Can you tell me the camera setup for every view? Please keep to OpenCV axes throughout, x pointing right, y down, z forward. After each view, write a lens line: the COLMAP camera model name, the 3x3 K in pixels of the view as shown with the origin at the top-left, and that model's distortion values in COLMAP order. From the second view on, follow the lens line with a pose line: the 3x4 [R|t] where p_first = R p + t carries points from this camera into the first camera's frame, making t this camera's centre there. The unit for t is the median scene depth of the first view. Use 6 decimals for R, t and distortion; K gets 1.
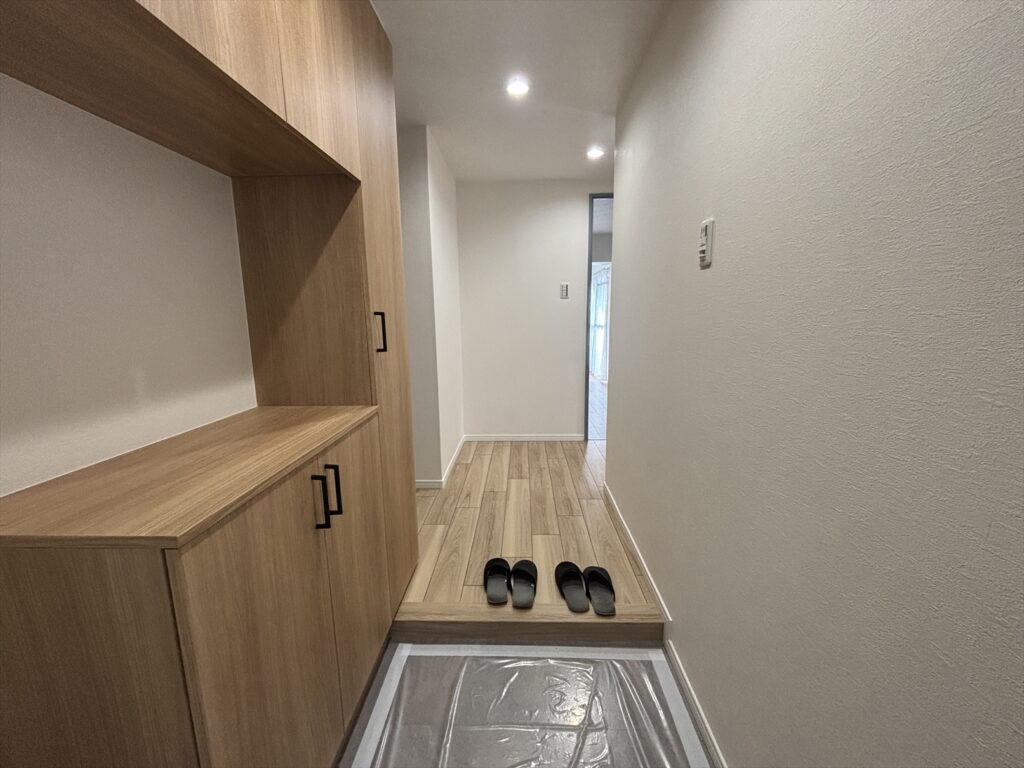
lens RADIAL K [[411.6, 0, 511.8], [0, 411.6, 386.4], [0, 0, 1]] dist [-0.000449, -0.000020]
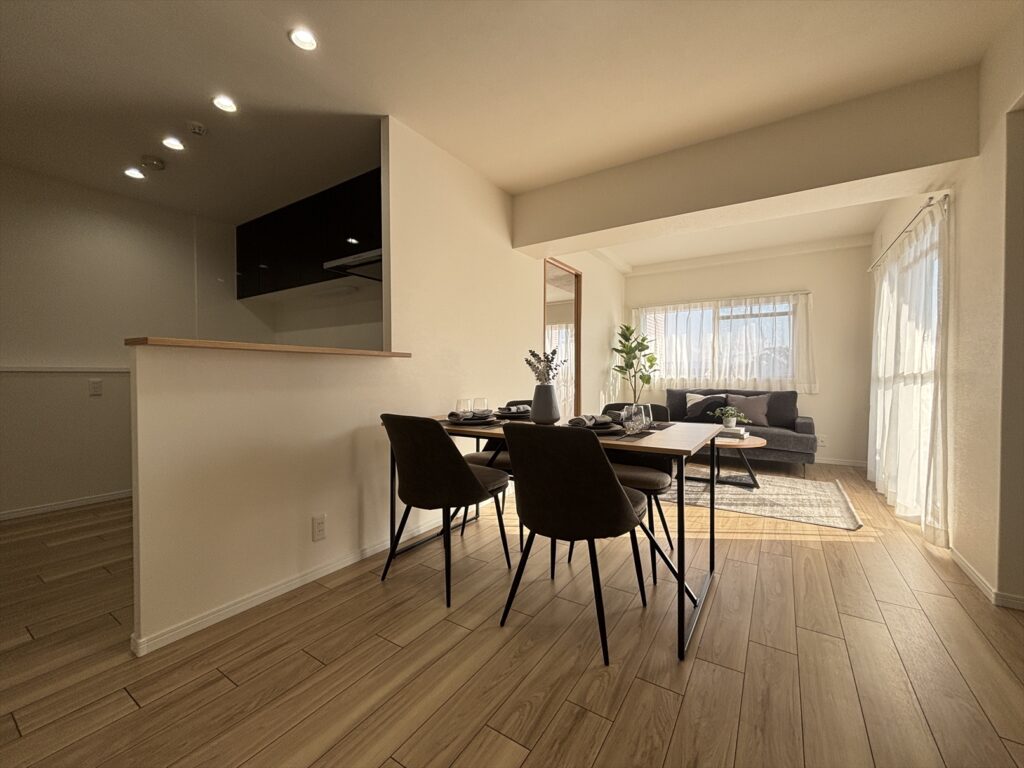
lens RADIAL K [[411.6, 0, 512.8], [0, 411.6, 383.2], [0, 0, 1]] dist [-0.000449, -0.000020]
pose [[0.856426, 0.015606, -0.516034, 0.106913], [-0.089912, 0.988776, -0.119318, -0.071915], [0.508380, 0.148585, 0.848217, 0.550892]]
